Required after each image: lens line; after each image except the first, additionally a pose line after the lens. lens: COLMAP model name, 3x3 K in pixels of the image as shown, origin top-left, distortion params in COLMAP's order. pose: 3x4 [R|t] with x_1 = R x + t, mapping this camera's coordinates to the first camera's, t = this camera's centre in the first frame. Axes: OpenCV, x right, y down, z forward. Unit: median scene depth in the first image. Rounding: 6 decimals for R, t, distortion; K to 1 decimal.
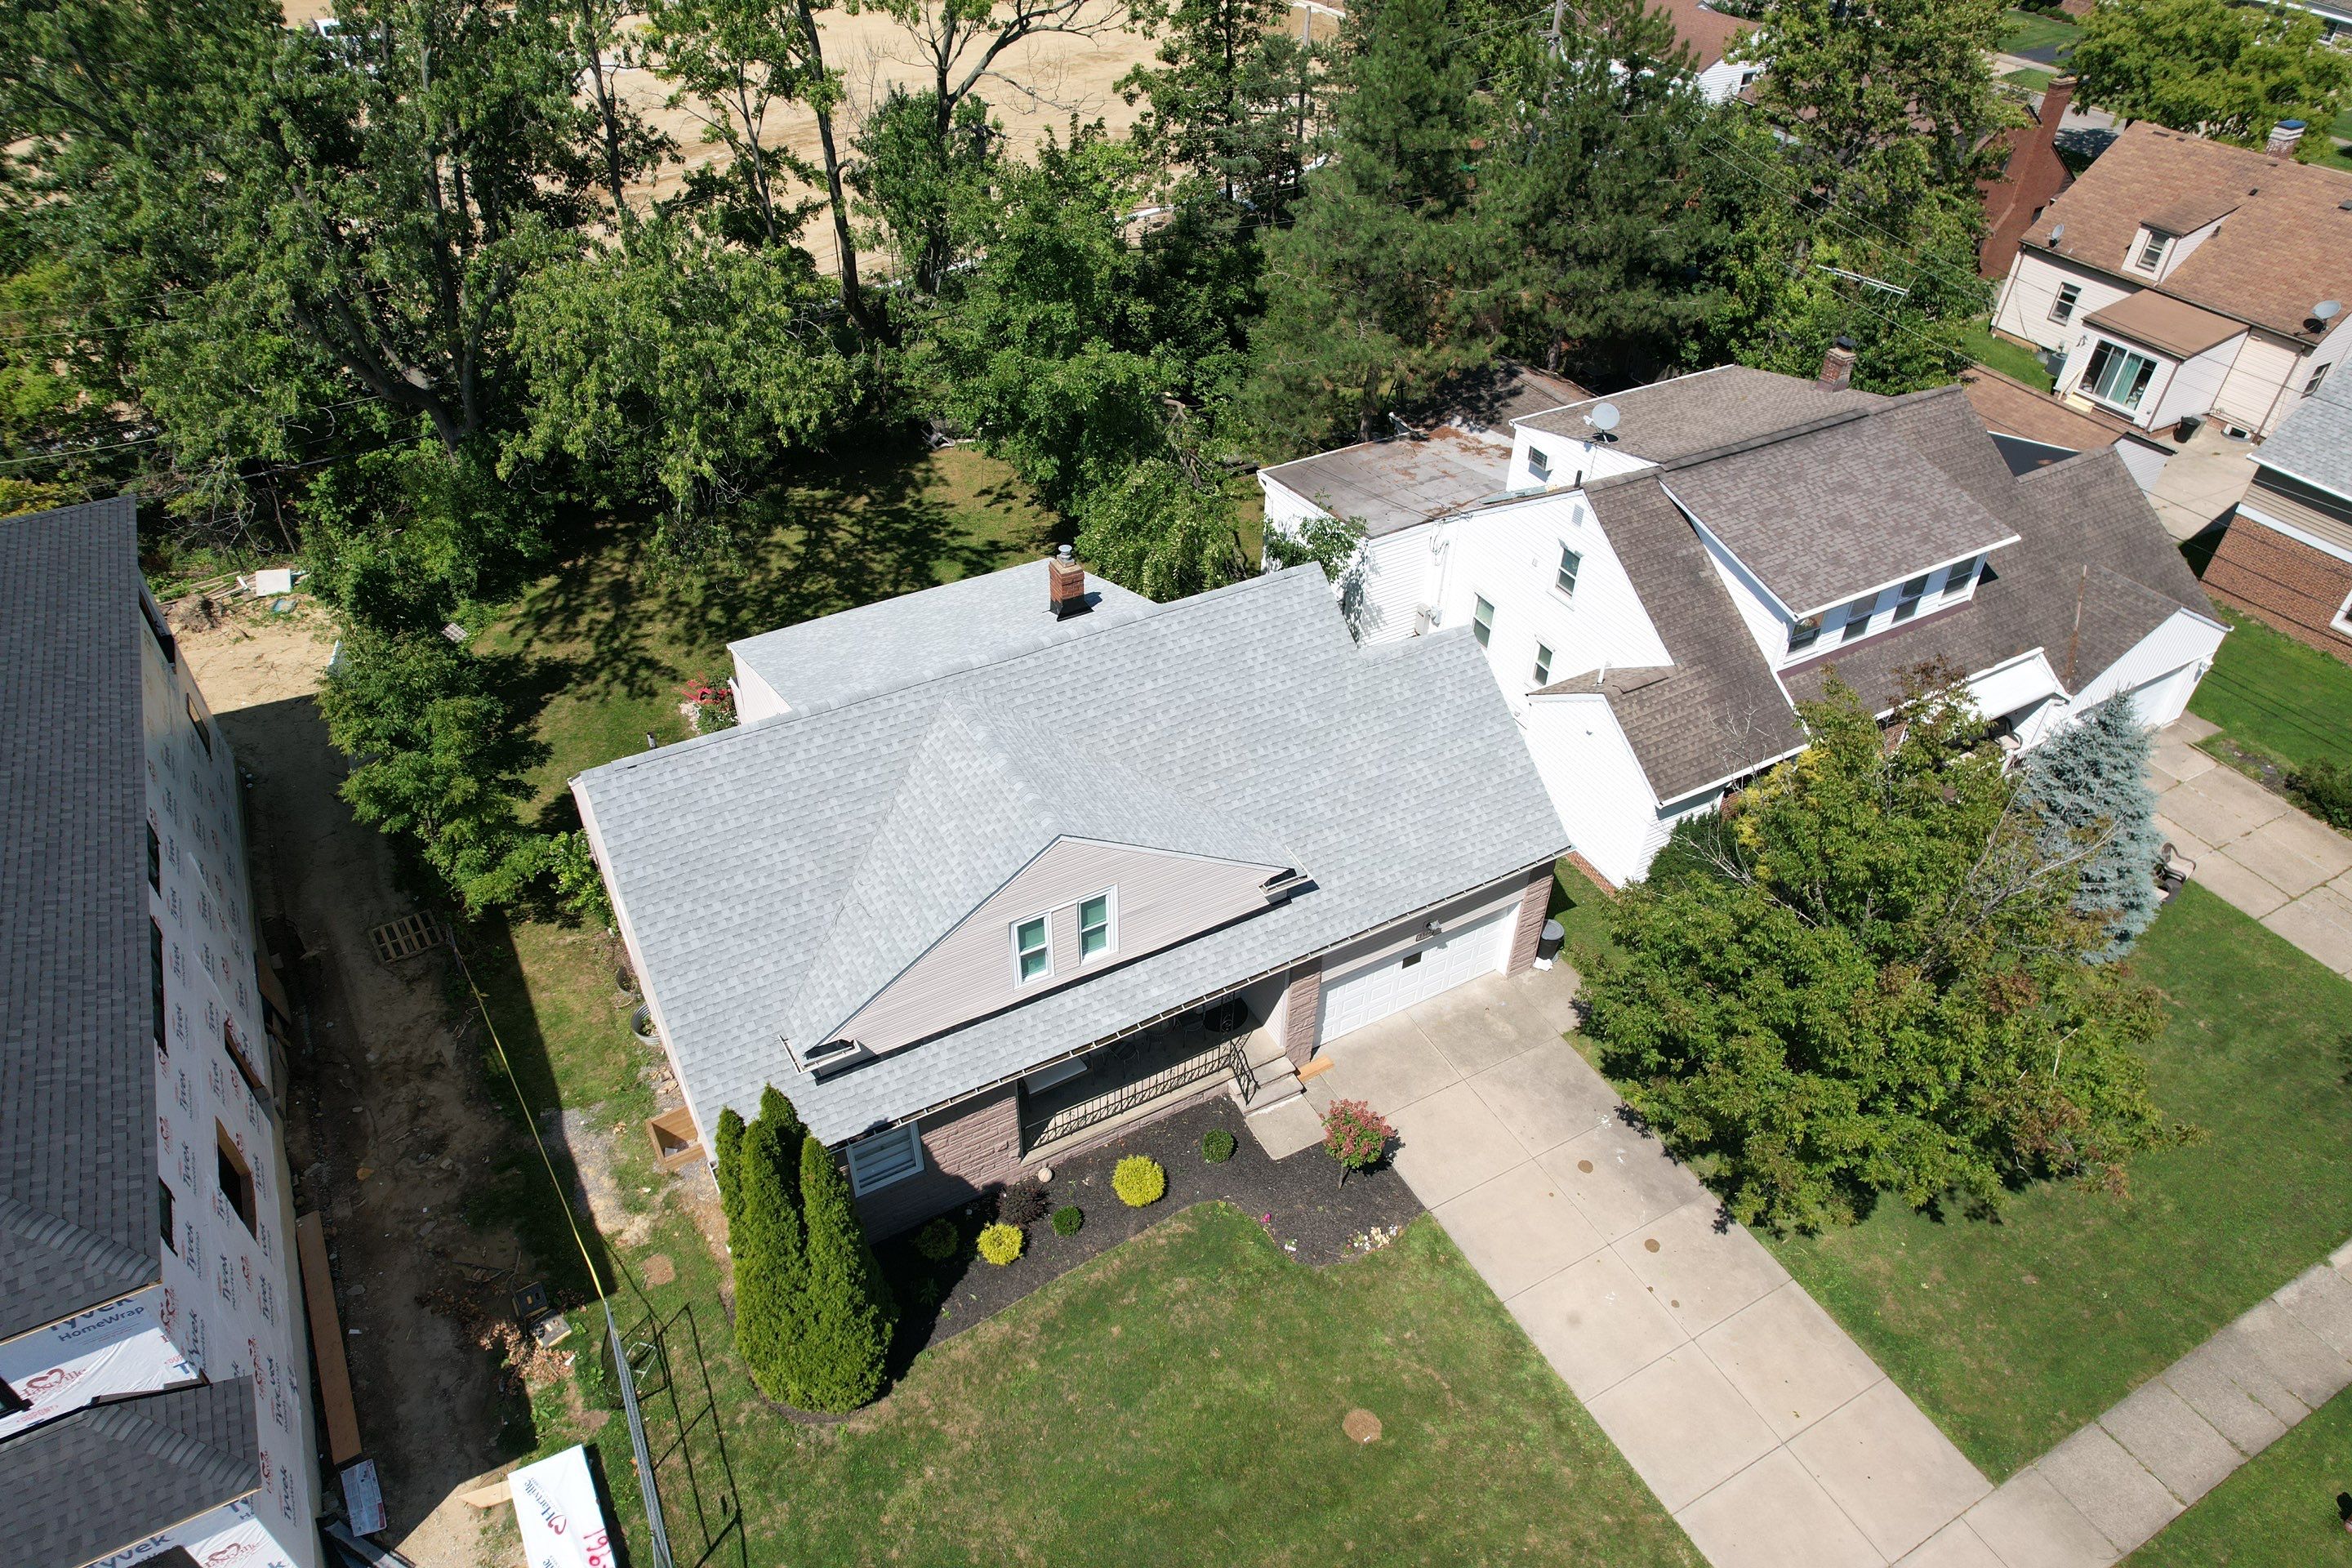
lens RADIAL K [[1516.2, 0, 1164.6], [0, 1516.2, 780.9], [0, 0, 1]] dist [-0.065635, 0.046302]
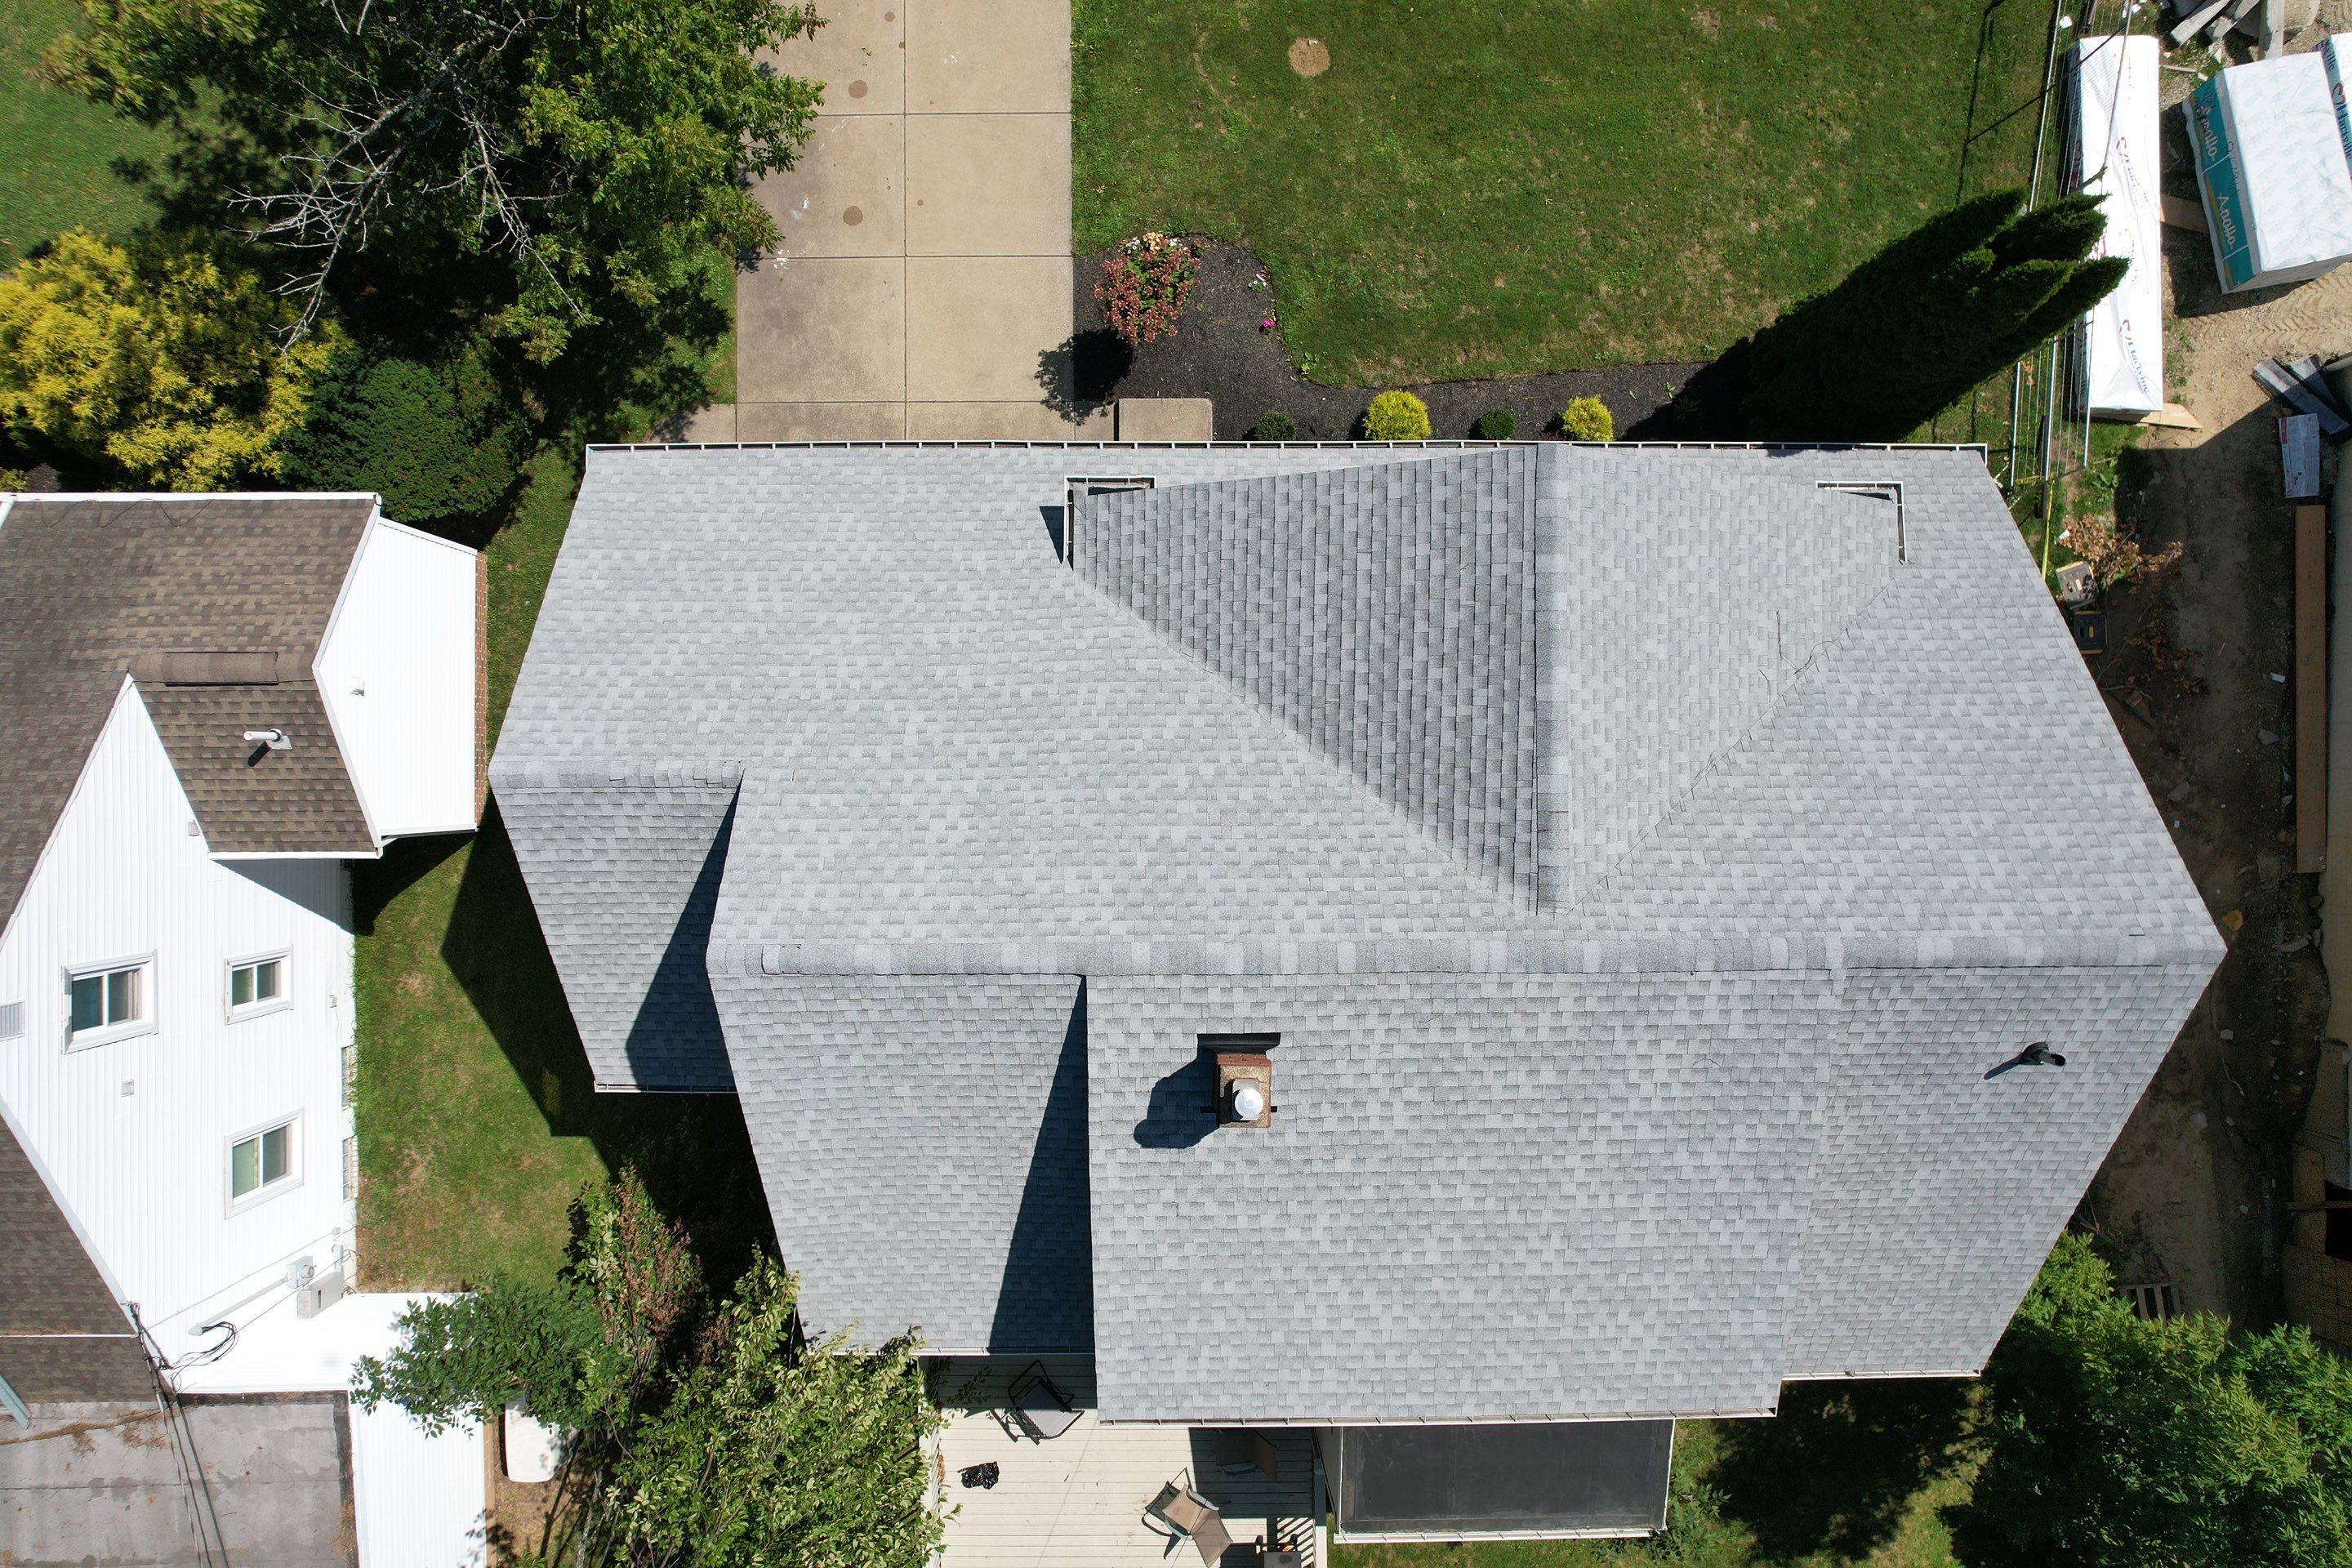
lens RADIAL K [[1516.2, 0, 1173.7], [0, 1516.2, 777.8], [0, 0, 1]] dist [-0.065635, 0.046302]
pose [[-0.878413, -0.477563, -0.017993, 0.010079], [0.288915, -0.560659, 0.776009, -0.447987], [-0.380681, 0.676458, 0.630465, 0.629545]]
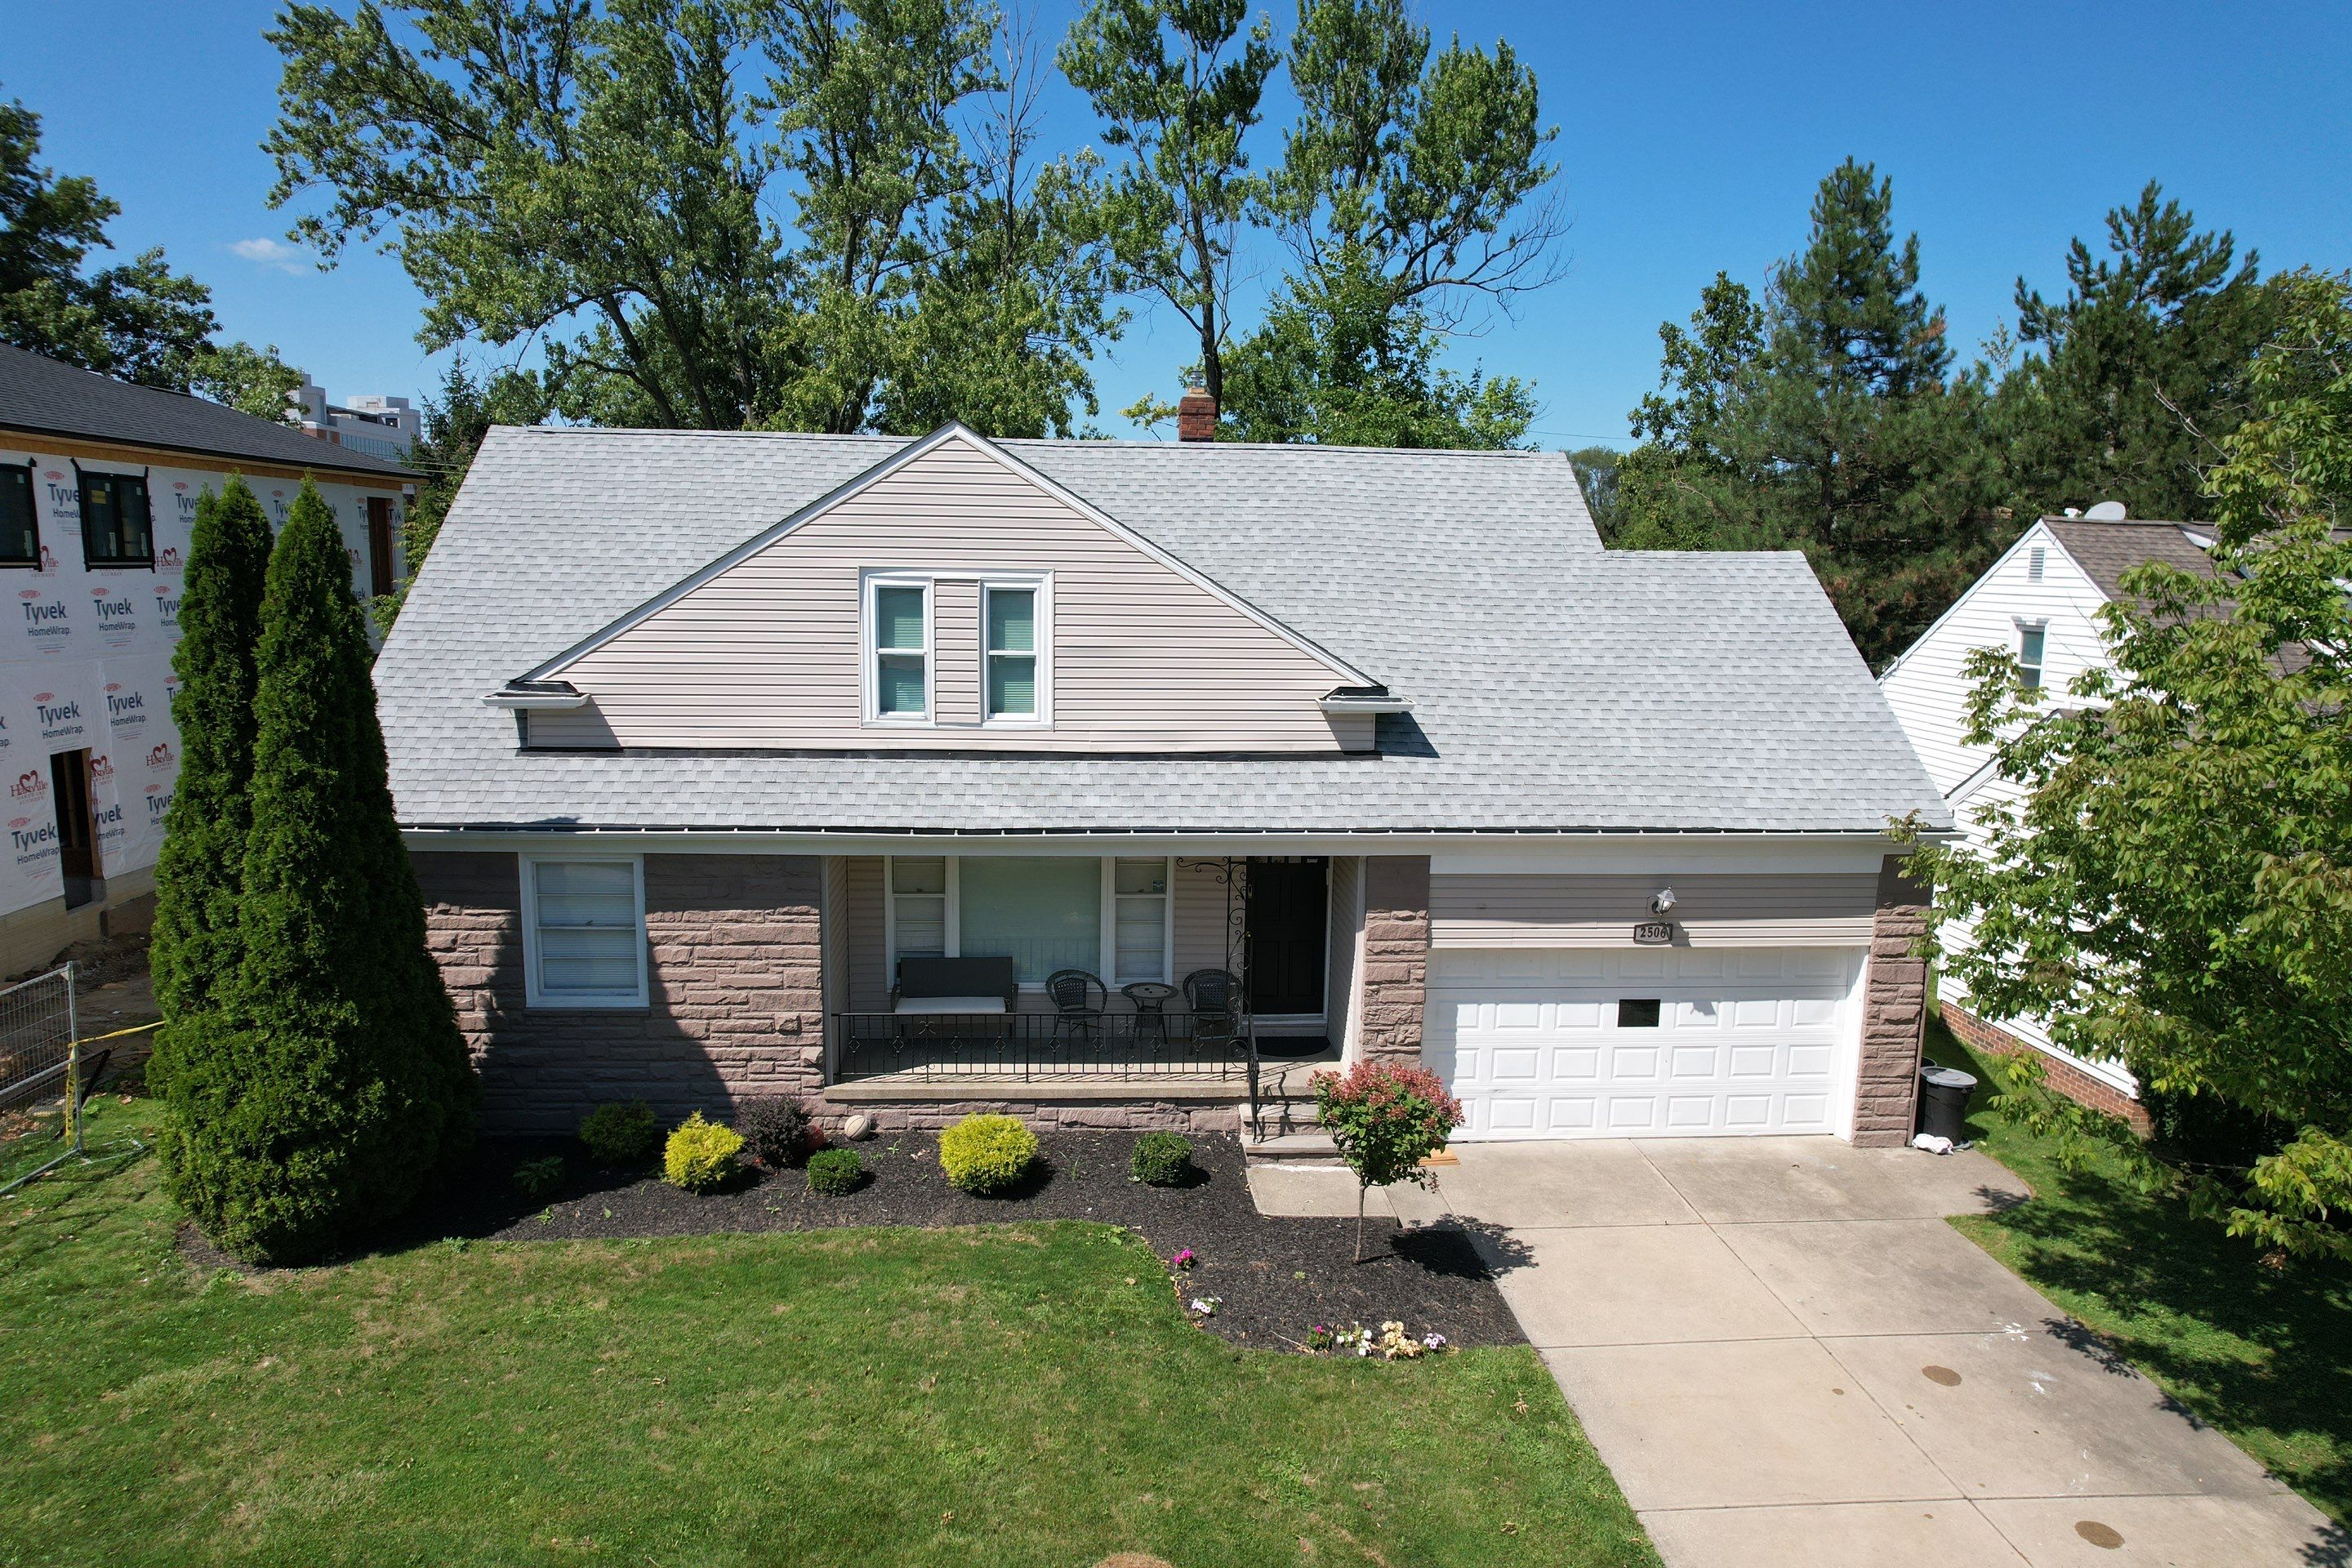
lens RADIAL K [[1516.2, 0, 1166.3], [0, 1516.2, 783.5], [0, 0, 1]] dist [-0.065635, 0.046302]
pose [[0.911322, 0.065931, -0.406381, 0.233421], [-0.267116, 0.845812, -0.461791, 0.359970], [0.313276, 0.529391, 0.788418, 0.493182]]
